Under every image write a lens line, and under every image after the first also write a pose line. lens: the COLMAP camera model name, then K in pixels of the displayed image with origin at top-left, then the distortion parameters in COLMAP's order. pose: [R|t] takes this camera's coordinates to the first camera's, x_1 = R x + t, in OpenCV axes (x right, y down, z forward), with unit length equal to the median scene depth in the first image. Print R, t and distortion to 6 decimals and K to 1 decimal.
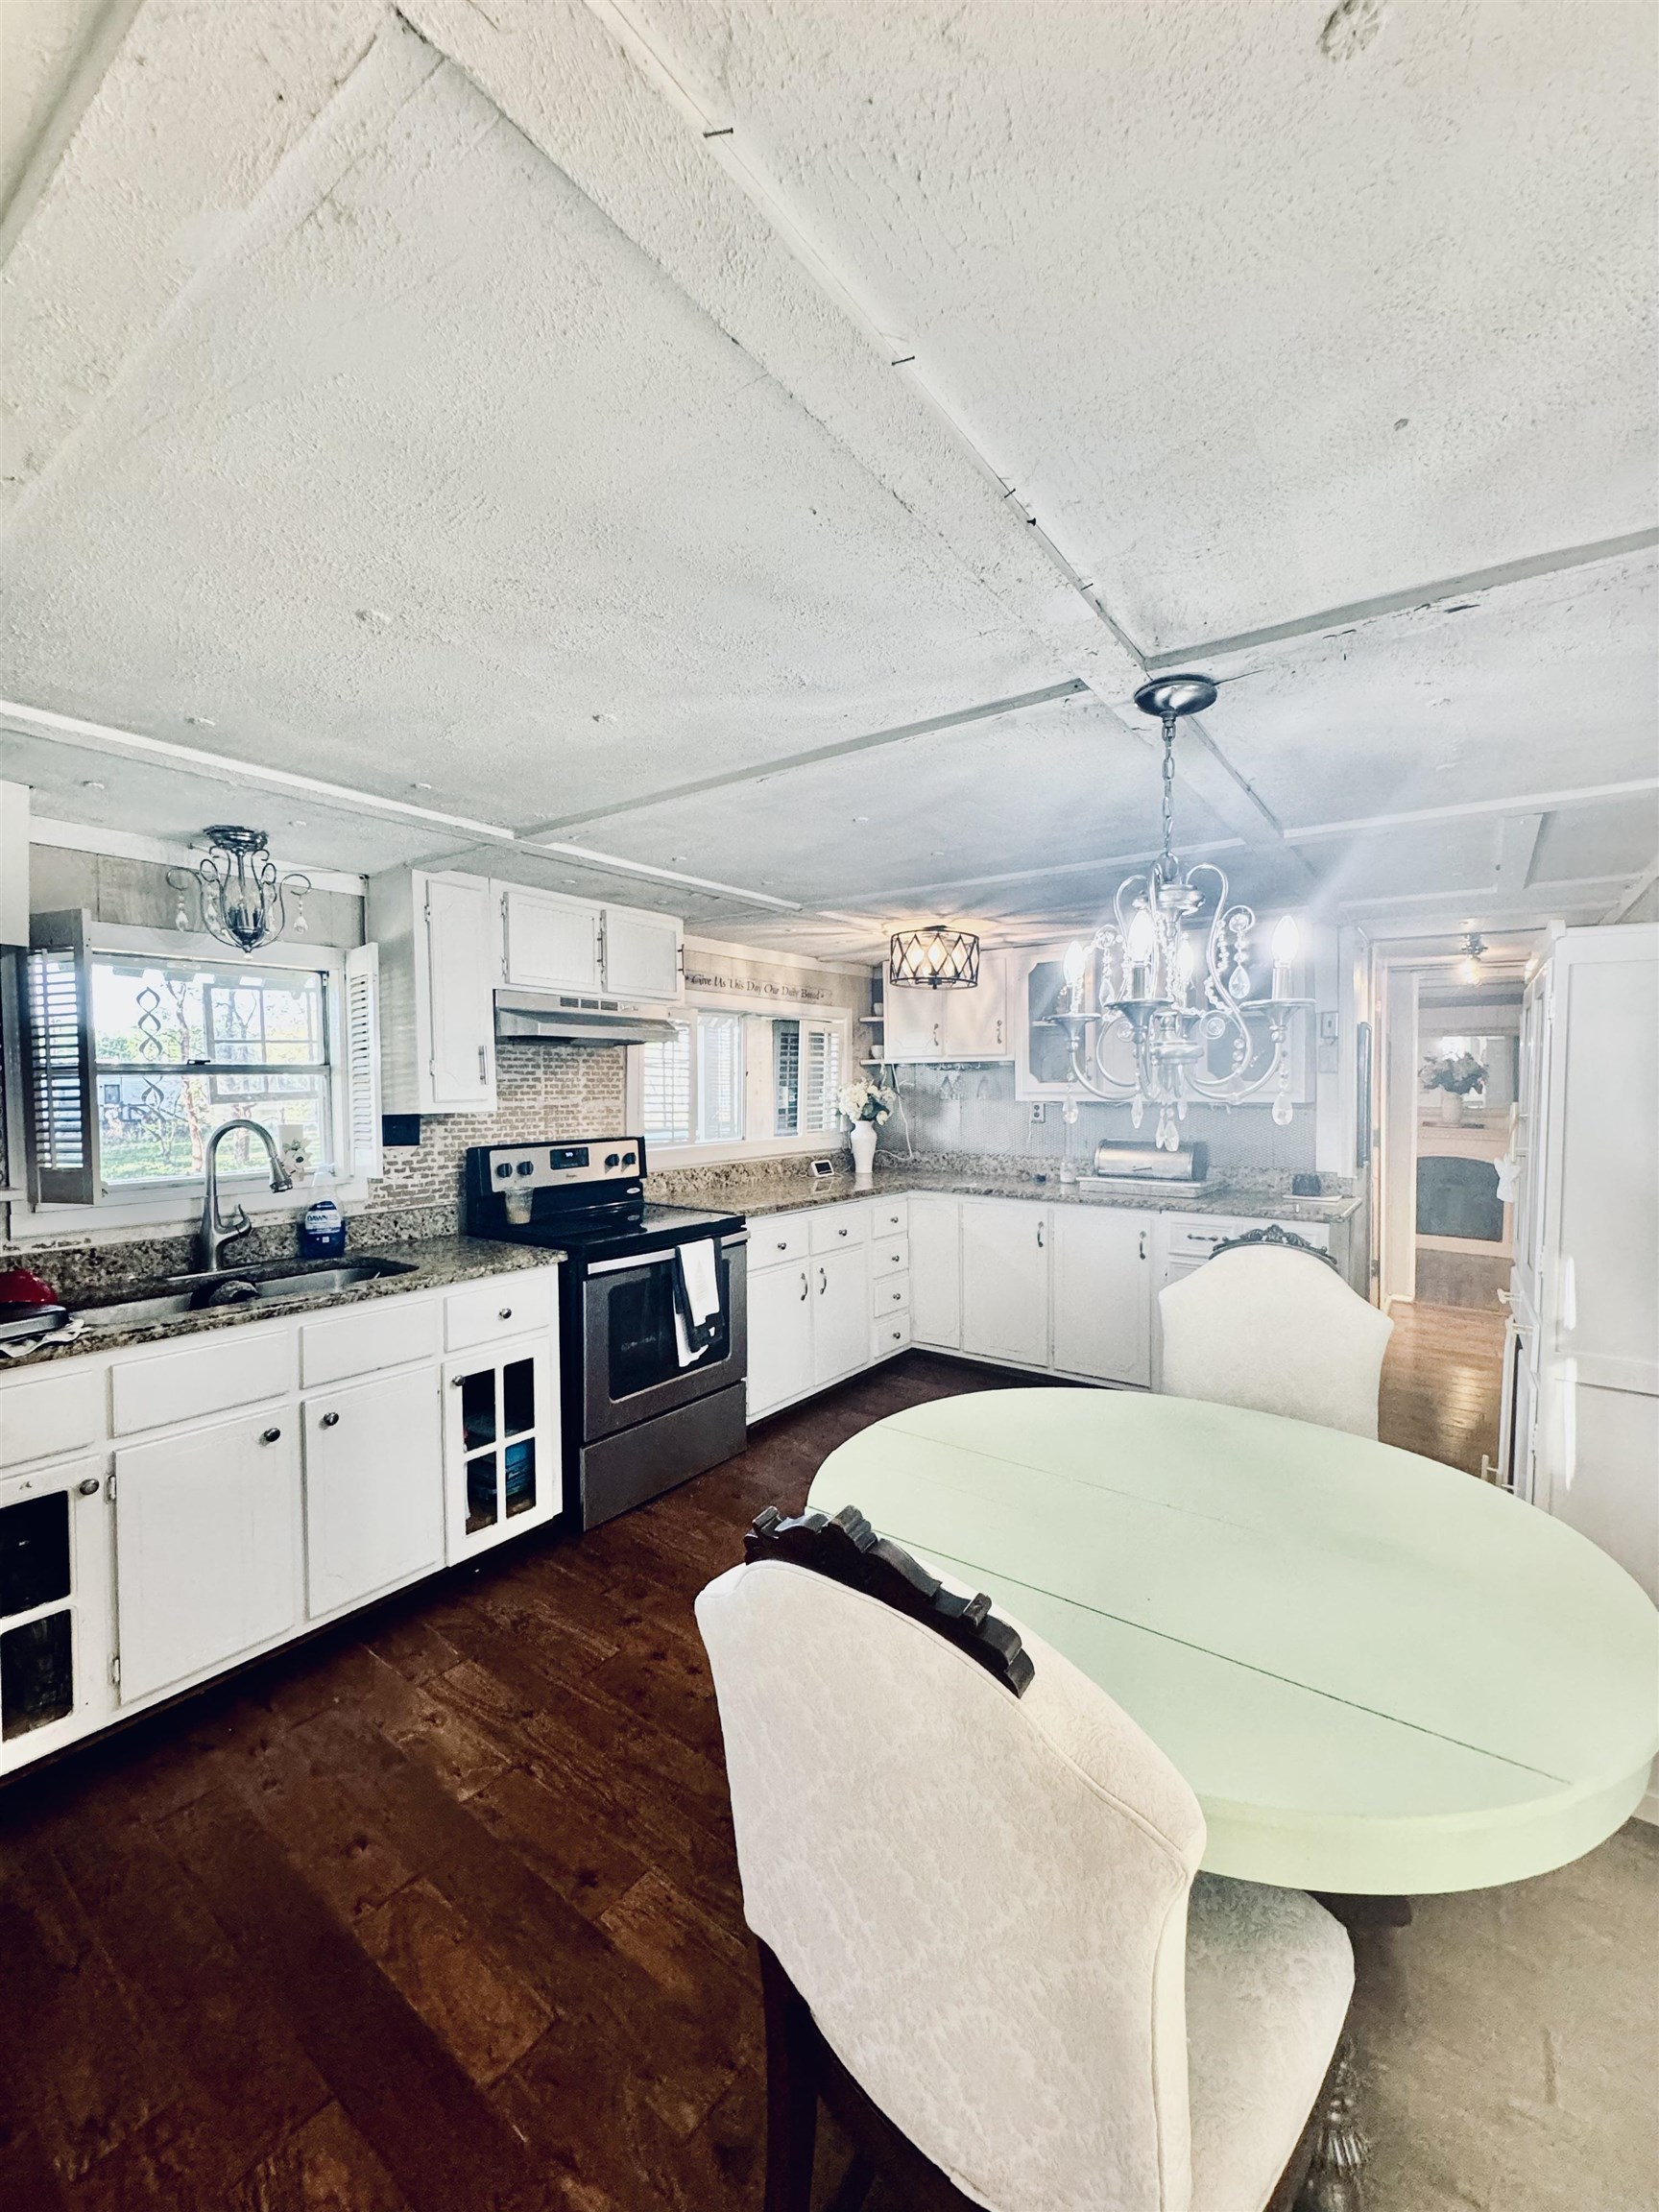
lens RADIAL K [[887.0, 0, 825.3], [0, 887.0, 1104.3], [0, 0, 1]] dist [0.002126, 0.000010]
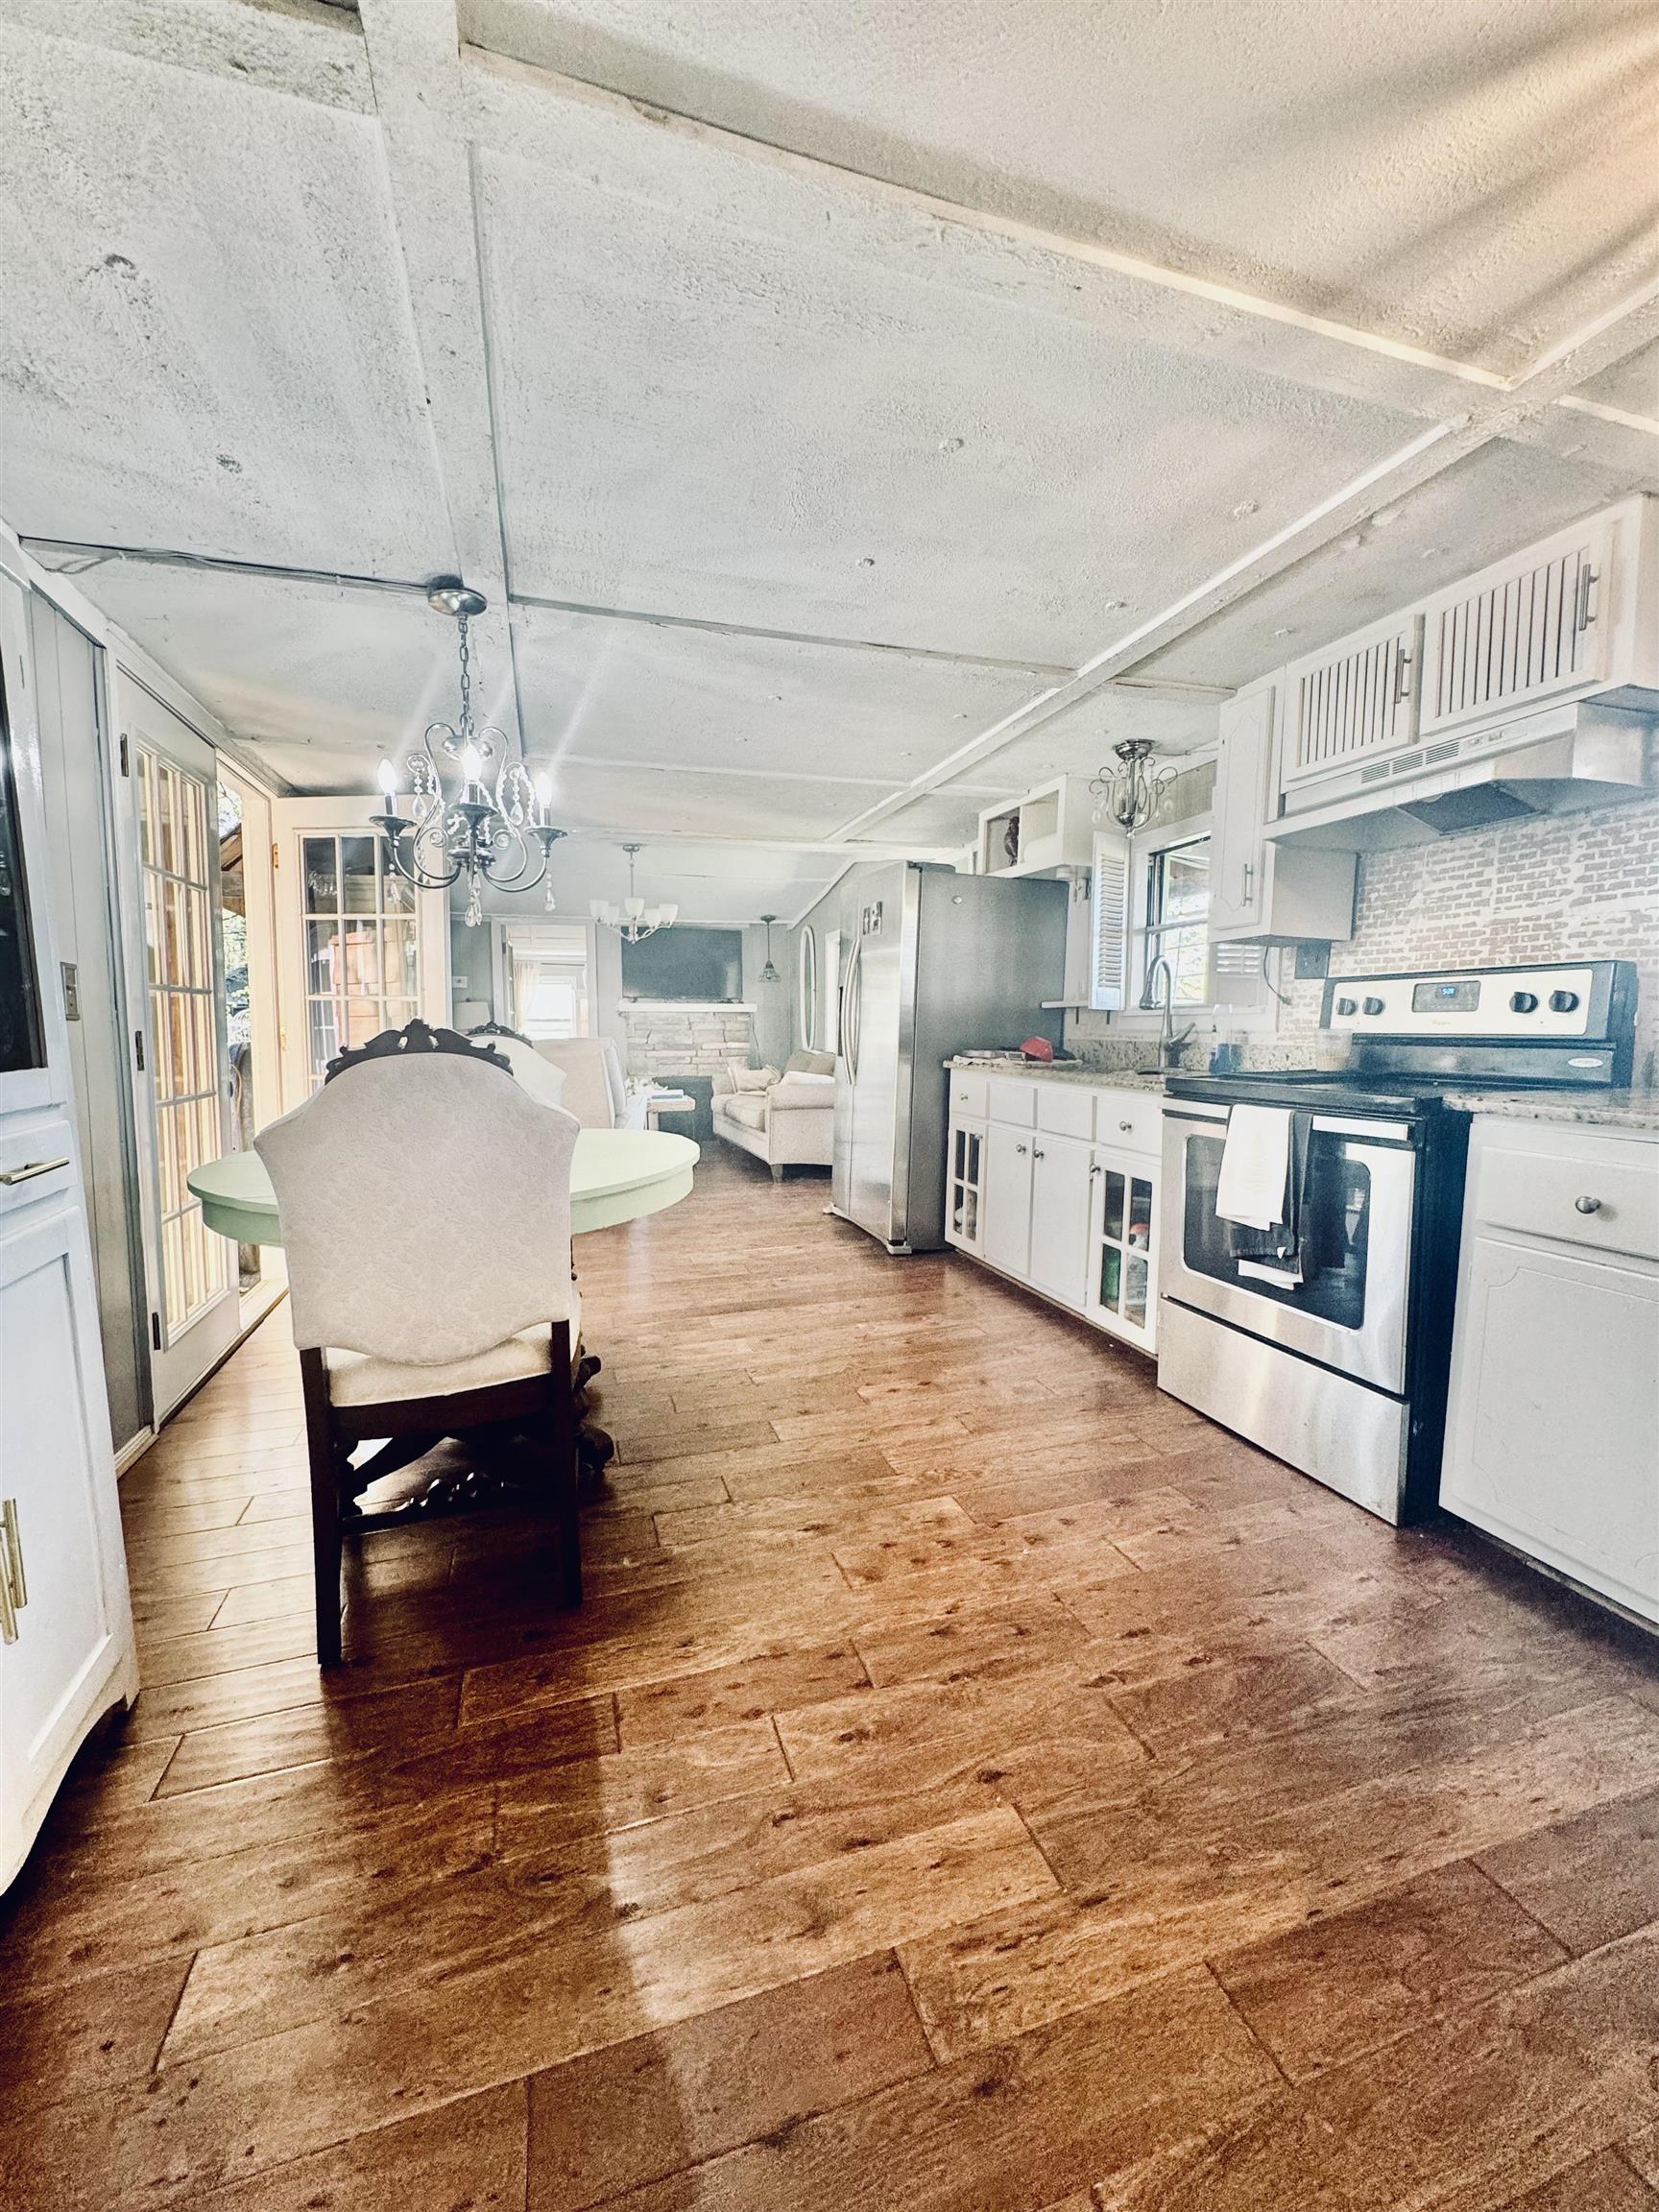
lens RADIAL K [[887.0, 0, 829.2], [0, 887.0, 1108.8], [0, 0, 1]] dist [0.002126, 0.000010]
pose [[-0.585317, 0.071332, -0.807660, 0.555053], [-0.025127, 0.994048, 0.106003, 0.088641], [0.810415, 0.082339, -0.580041, 1.049061]]
